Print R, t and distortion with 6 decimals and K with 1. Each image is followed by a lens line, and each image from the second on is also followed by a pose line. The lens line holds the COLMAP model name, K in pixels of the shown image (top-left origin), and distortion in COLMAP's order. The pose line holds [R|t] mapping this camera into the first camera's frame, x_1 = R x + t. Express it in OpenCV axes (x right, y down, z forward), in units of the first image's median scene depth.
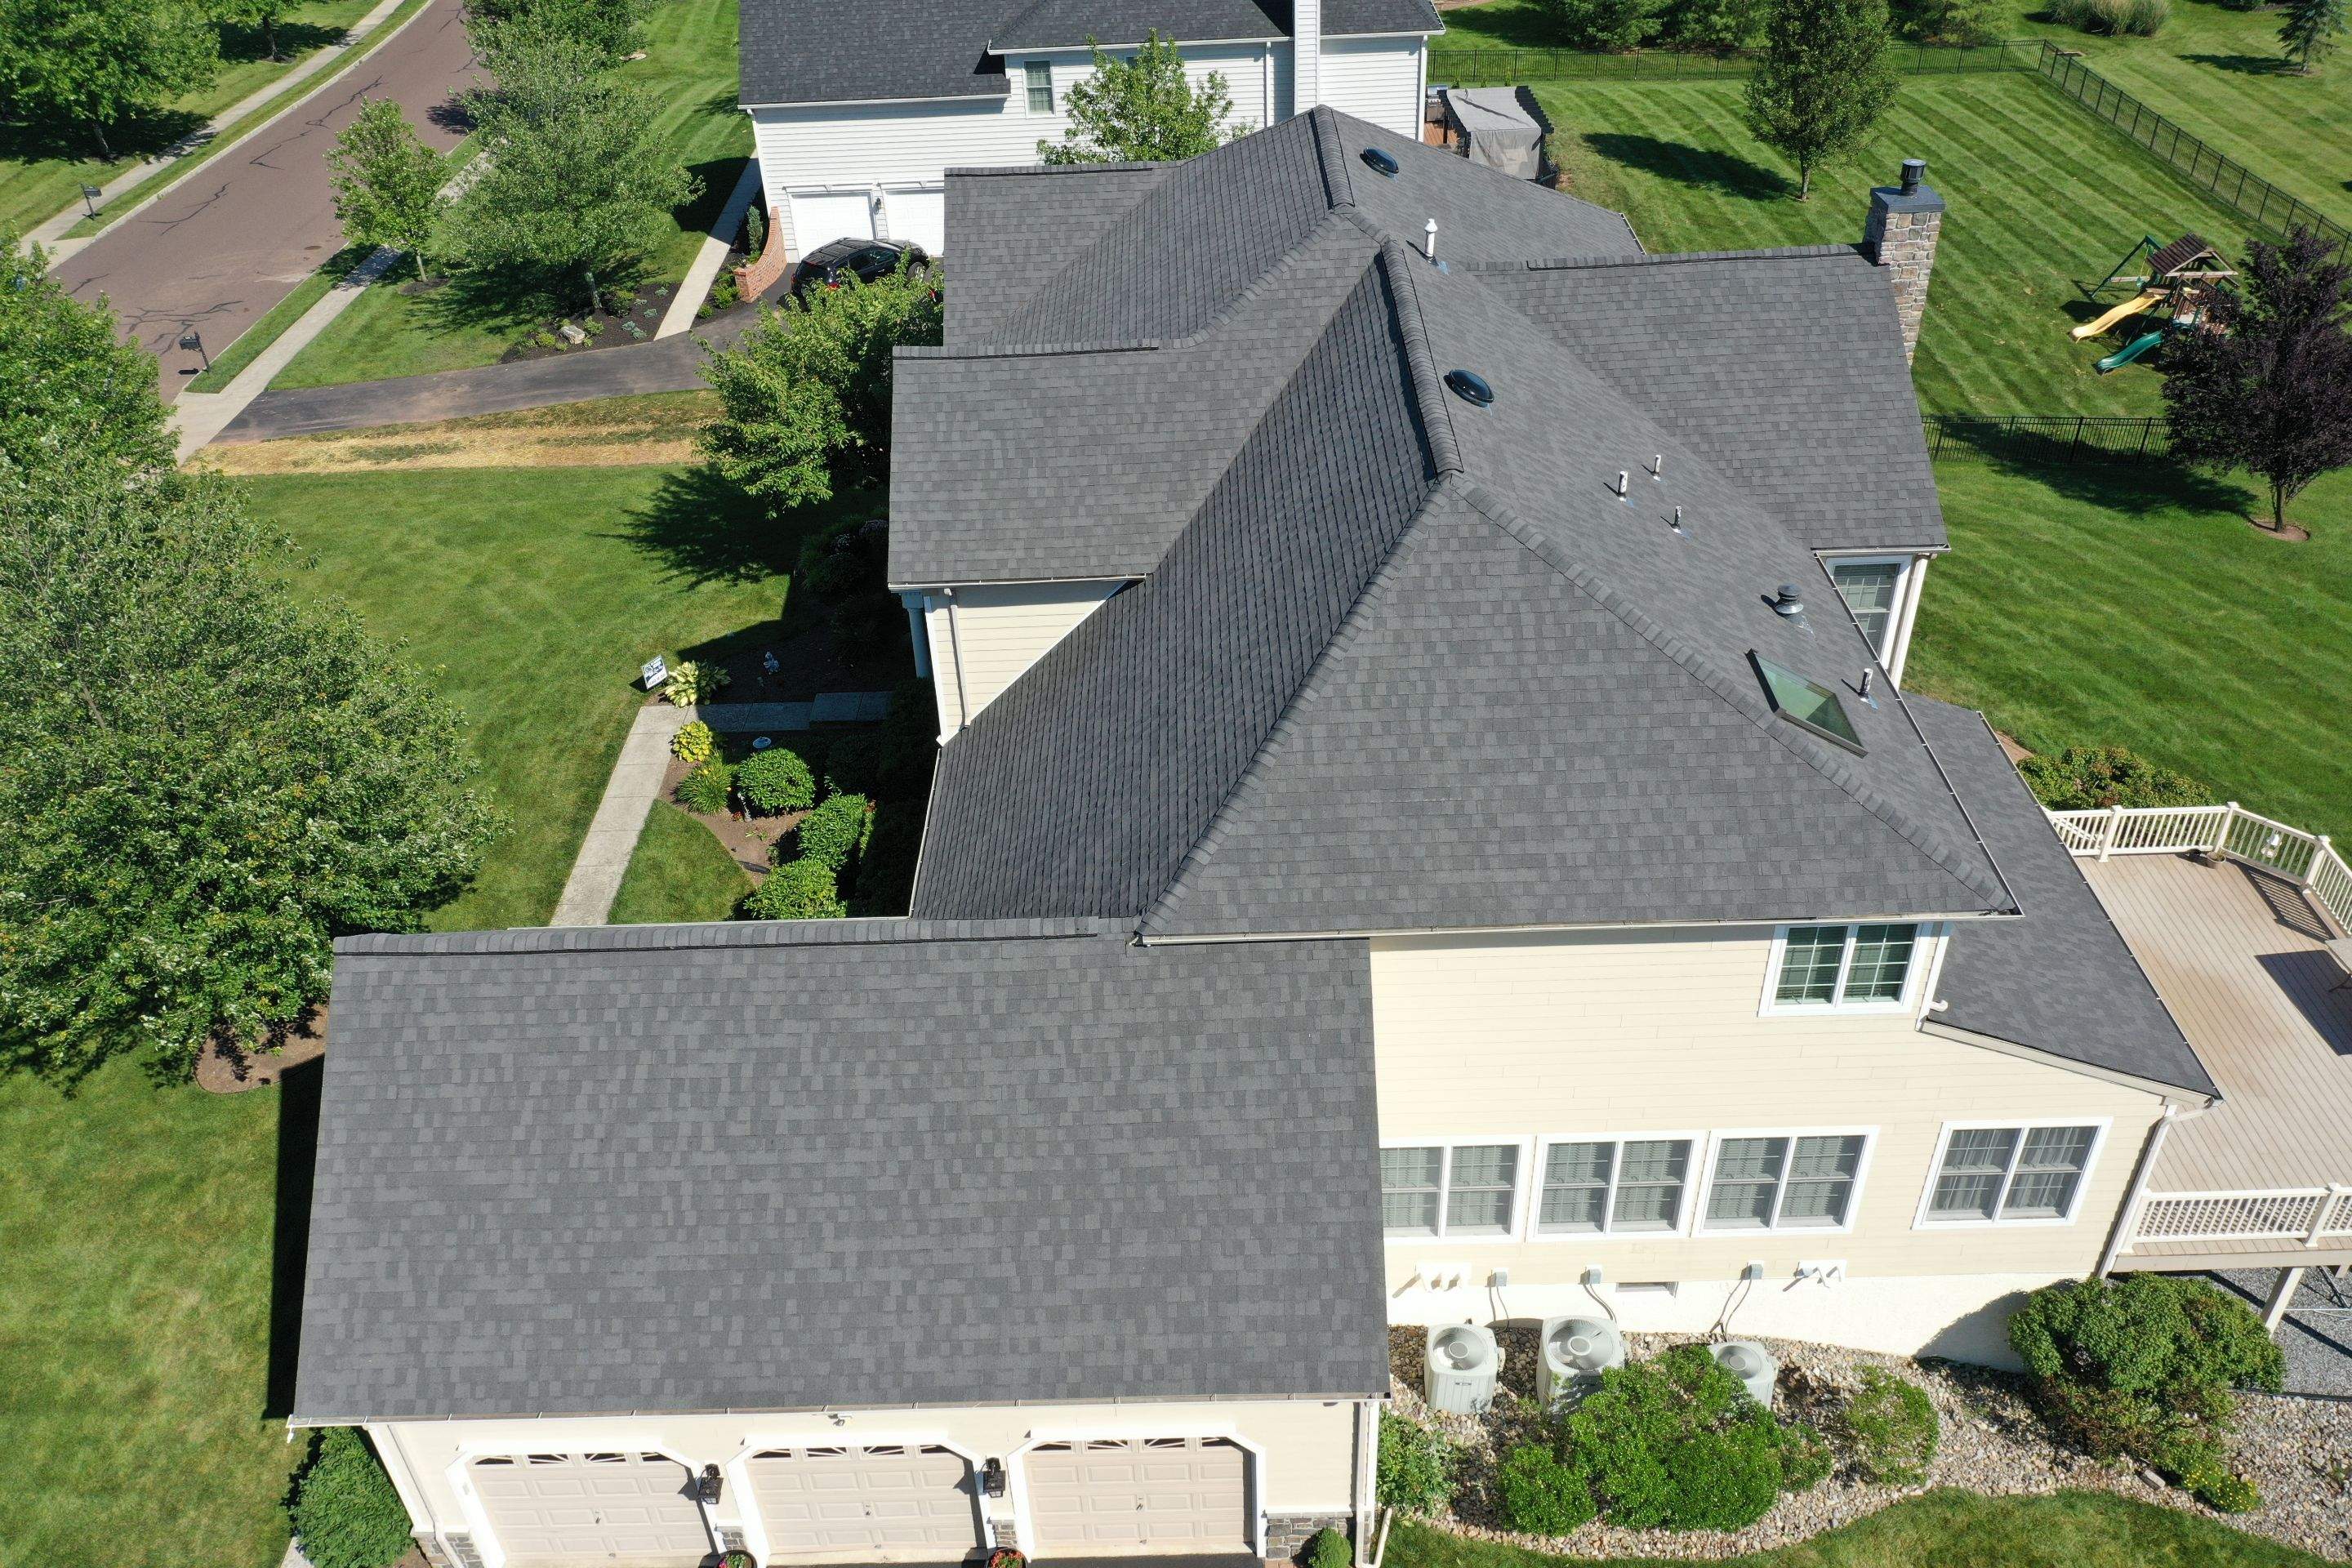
lens RADIAL K [[1834.5, 0, 1181.7], [0, 1834.5, 773.4], [0, 0, 1]] dist [0.012720, 0.000344]
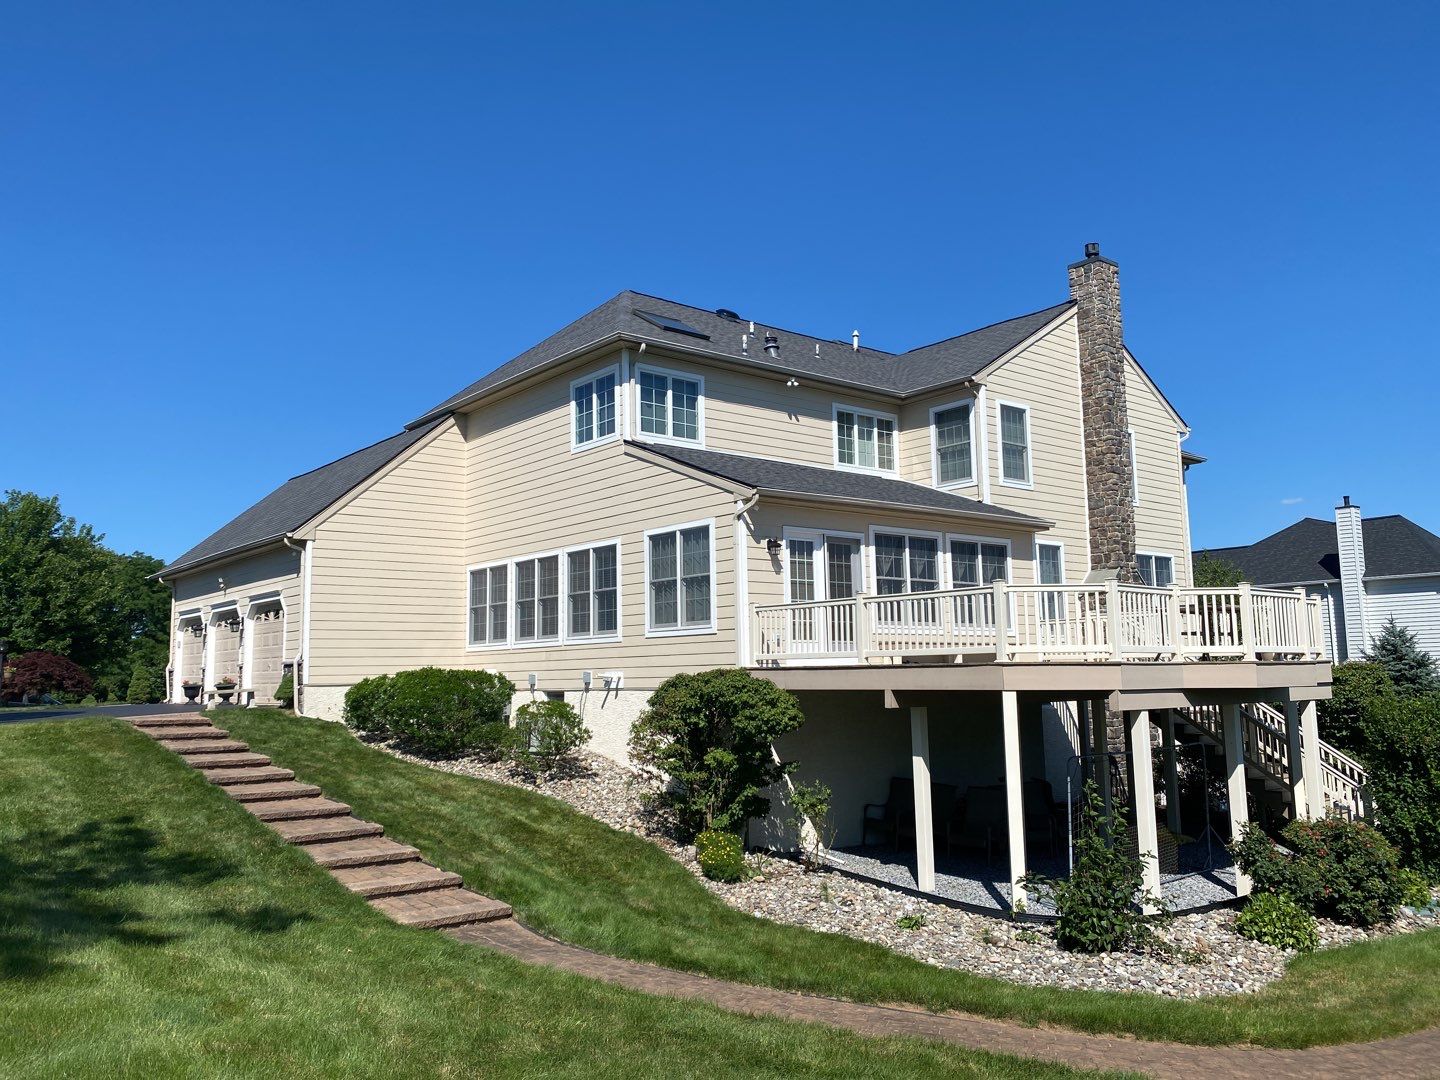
lens RADIAL K [[1109.7, 0, 716.9], [0, 1109.7, 551.1], [0, 0, 1]] dist [0.015150, -0.009771]
pose [[0.631845, -0.064897, -0.772373, 1.115909], [-0.457824, 0.772833, -0.439462, 0.554851], [0.625435, 0.631283, 0.458599, 0.598877]]
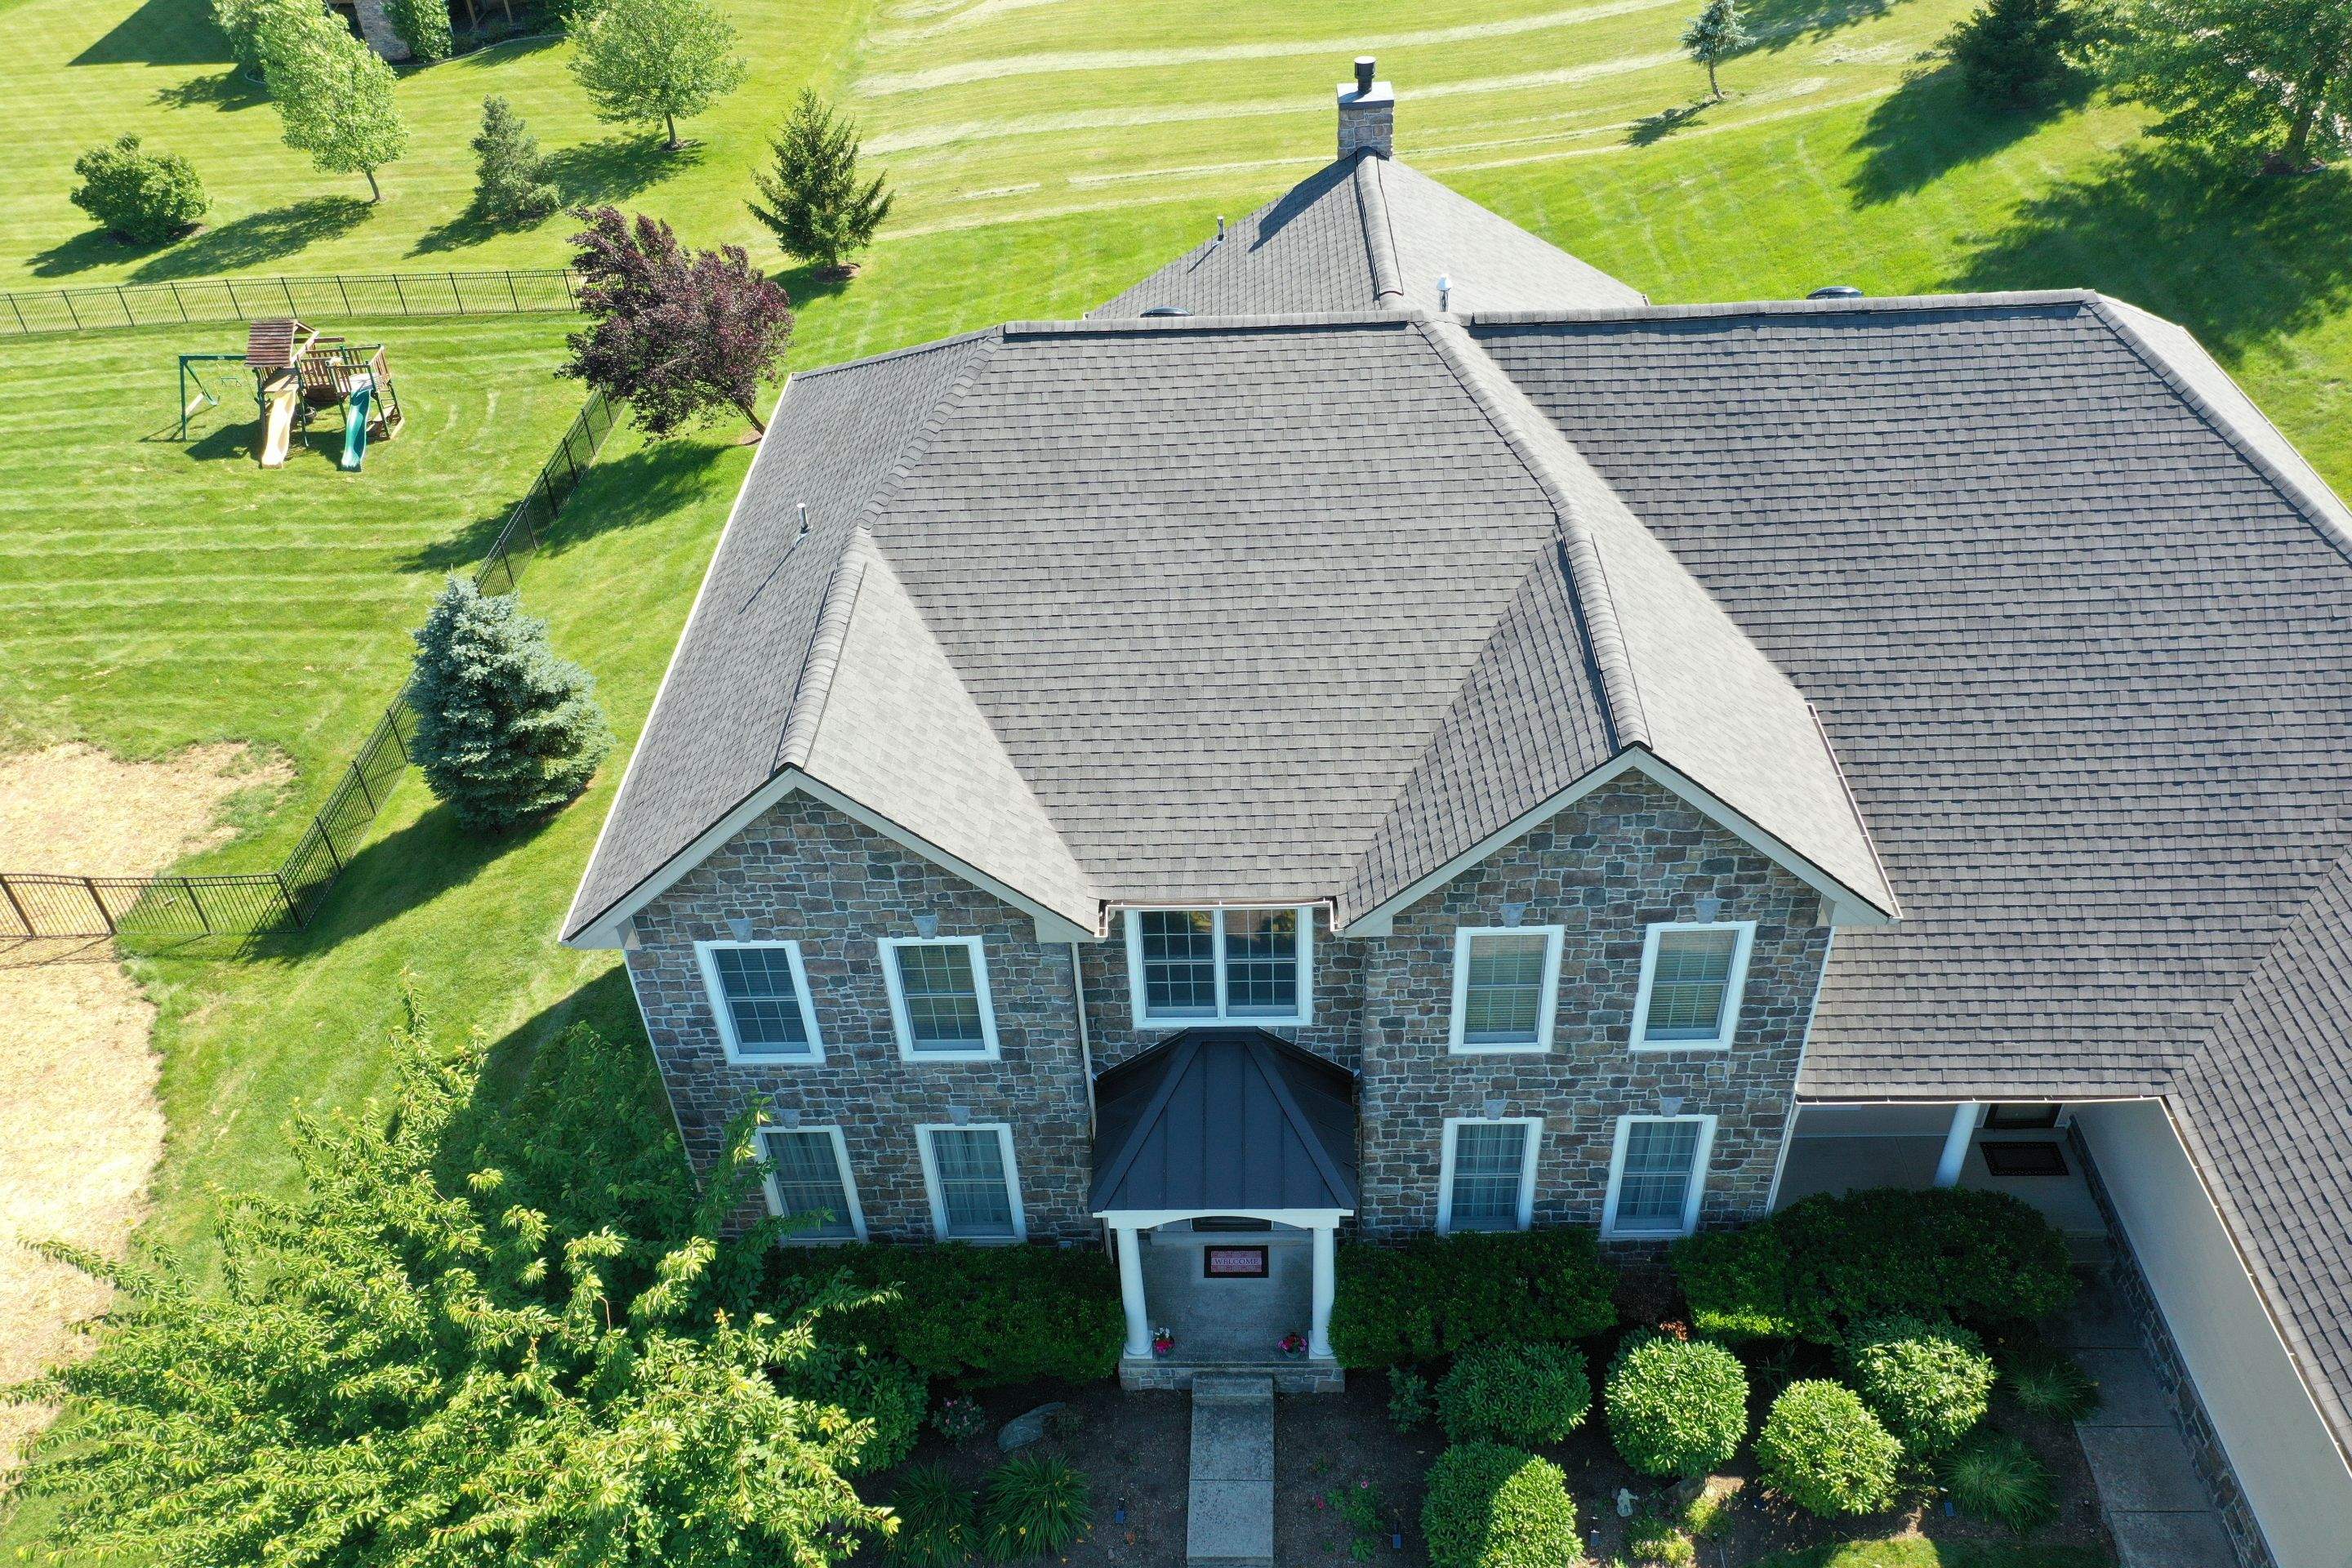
lens RADIAL K [[1834.5, 0, 1184.0], [0, 1834.5, 785.5], [0, 0, 1]] dist [0.012720, 0.000344]
pose [[0.019695, -0.605353, 0.795714, -0.791490], [0.625308, 0.628459, 0.462634, -0.731808], [-0.780130, 0.488454, 0.390909, 1.035042]]
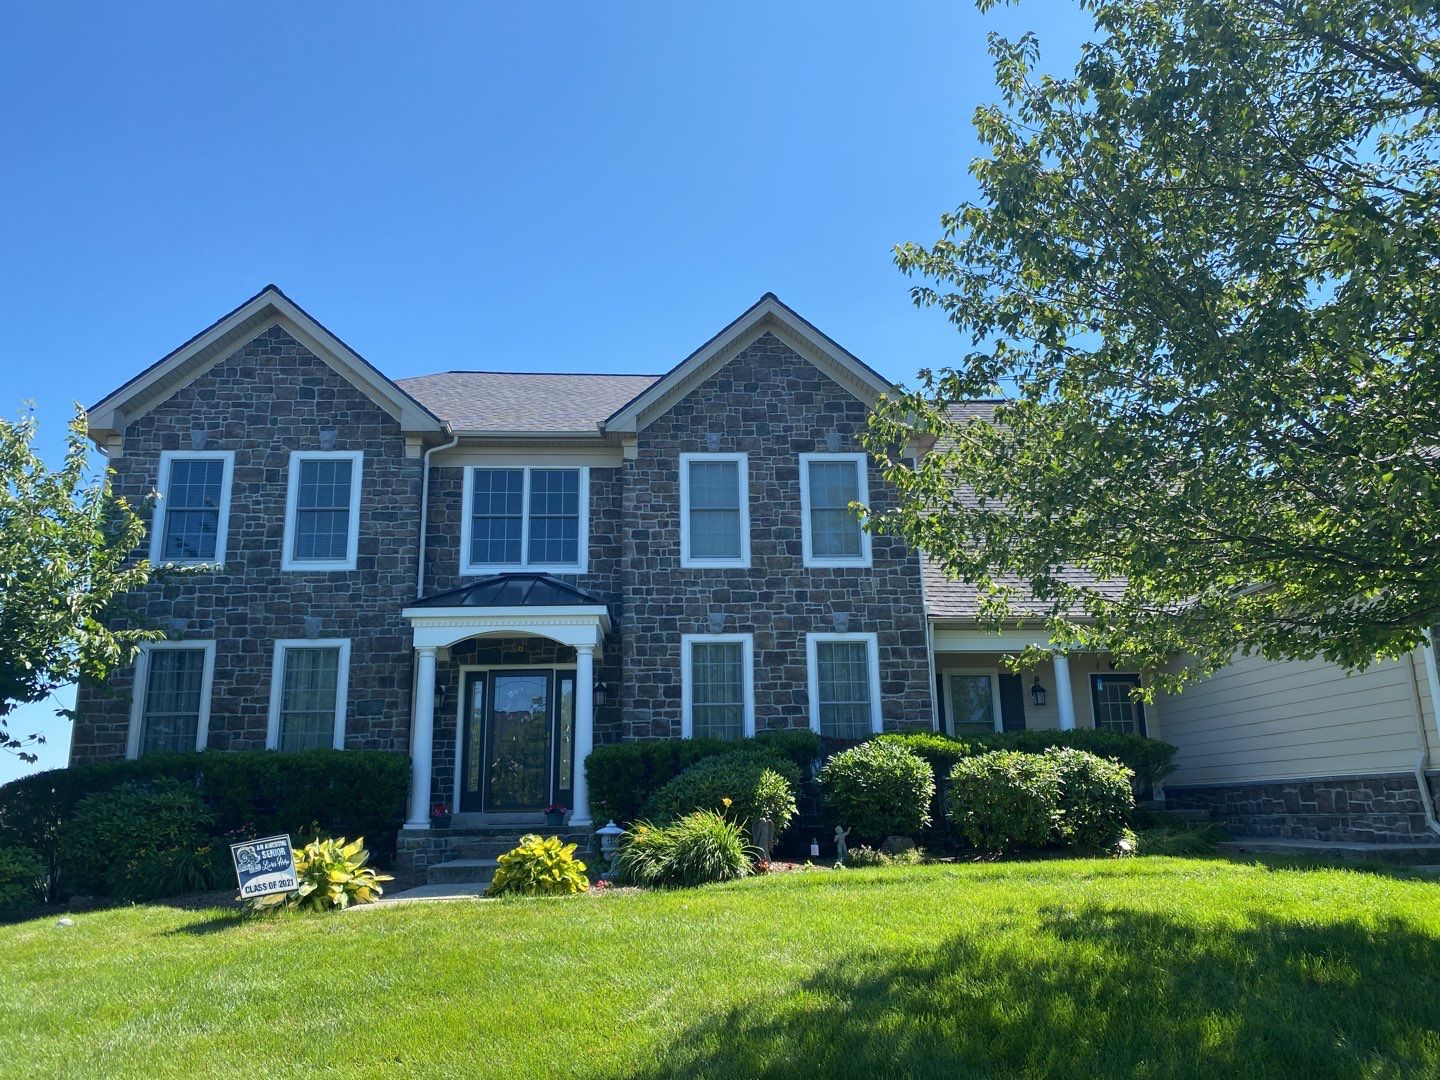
lens RADIAL K [[1036.4, 0, 748.9], [0, 1036.4, 558.2], [0, 0, 1]] dist [0.004040, -0.031513]
pose [[-0.090752, 0.258300, 0.961793, -0.857430], [0.609917, 0.777877, -0.151358, -0.020783], [-0.787252, 0.572877, -0.228135, 1.472245]]
